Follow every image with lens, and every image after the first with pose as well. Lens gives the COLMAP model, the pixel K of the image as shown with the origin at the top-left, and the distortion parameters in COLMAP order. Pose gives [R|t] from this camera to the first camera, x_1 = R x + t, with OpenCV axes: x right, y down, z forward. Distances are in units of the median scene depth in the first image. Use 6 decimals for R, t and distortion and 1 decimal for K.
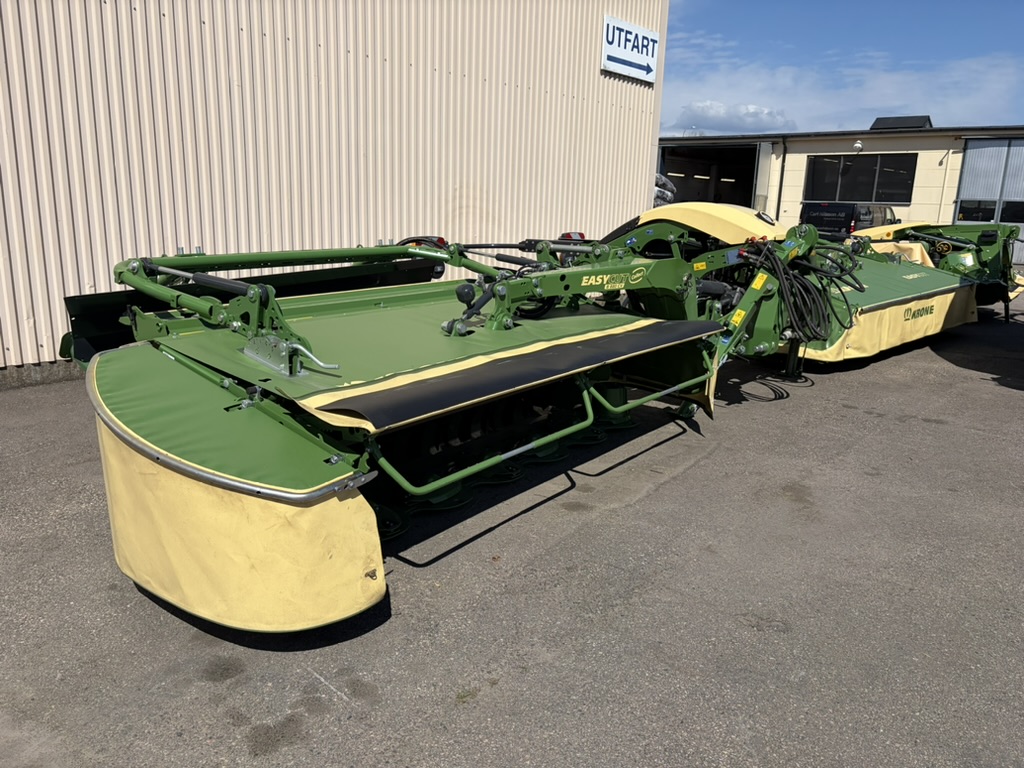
lens RADIAL K [[791.9, 0, 512.0], [0, 791.9, 384.0], [0, 0, 1]] dist [0.005336, -0.007484]
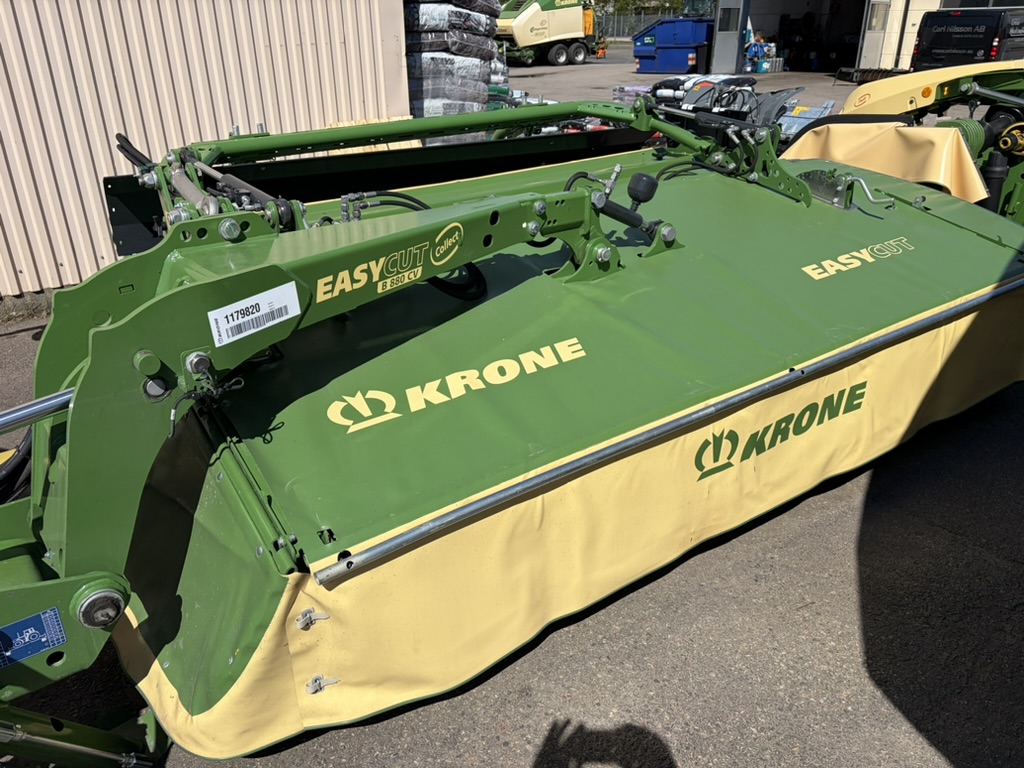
lens RADIAL K [[791.9, 0, 512.0], [0, 791.9, 384.0], [0, 0, 1]] dist [0.005336, -0.007484]
pose [[0.953971, -0.179242, 0.240440, 0.076037], [0.132090, 0.970911, 0.199710, -0.147628], [-0.269242, -0.158757, 0.949897, 0.580891]]
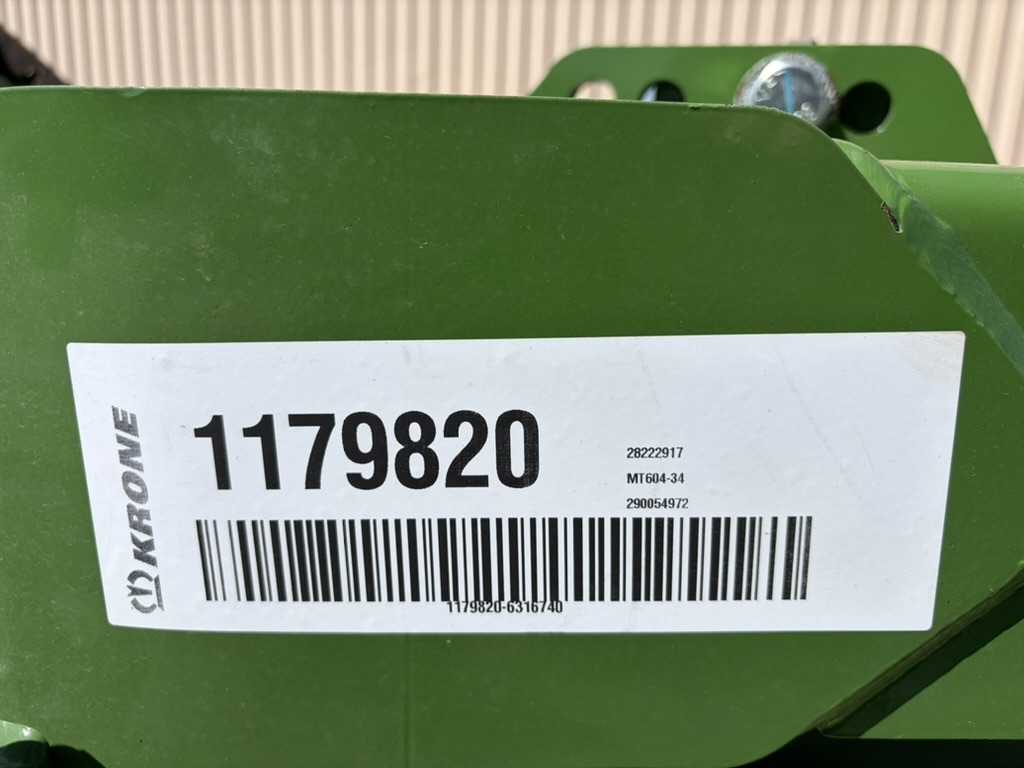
lens RADIAL K [[791.9, 0, 512.0], [0, 791.9, 384.0], [0, 0, 1]] dist [0.005336, -0.007484]
pose [[0.795477, 0.124703, -0.593014, 0.082537], [-0.141169, 0.989807, 0.018778, -0.129063], [0.589312, 0.068778, 0.804973, 0.921079]]
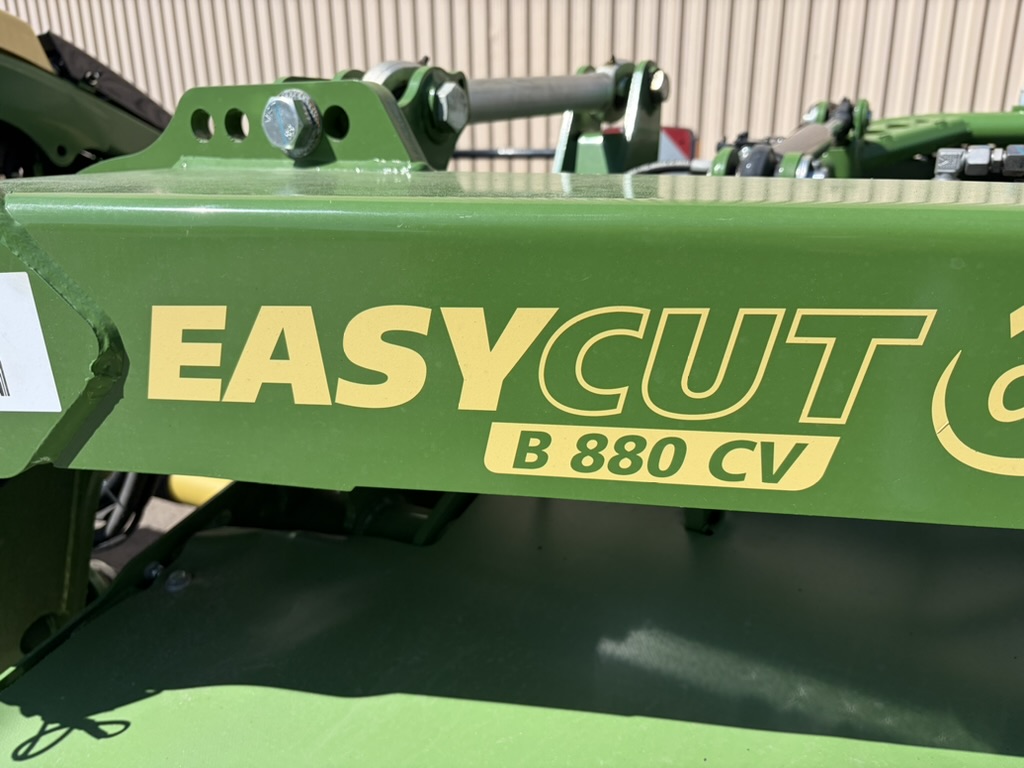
lens RADIAL K [[791.9, 0, 512.0], [0, 791.9, 384.0], [0, 0, 1]] dist [0.005336, -0.007484]
pose [[0.643938, 0.170821, -0.745764, 0.180345], [-0.134937, 0.984833, 0.109068, -0.138782], [0.753084, 0.030398, 0.657222, 0.949318]]
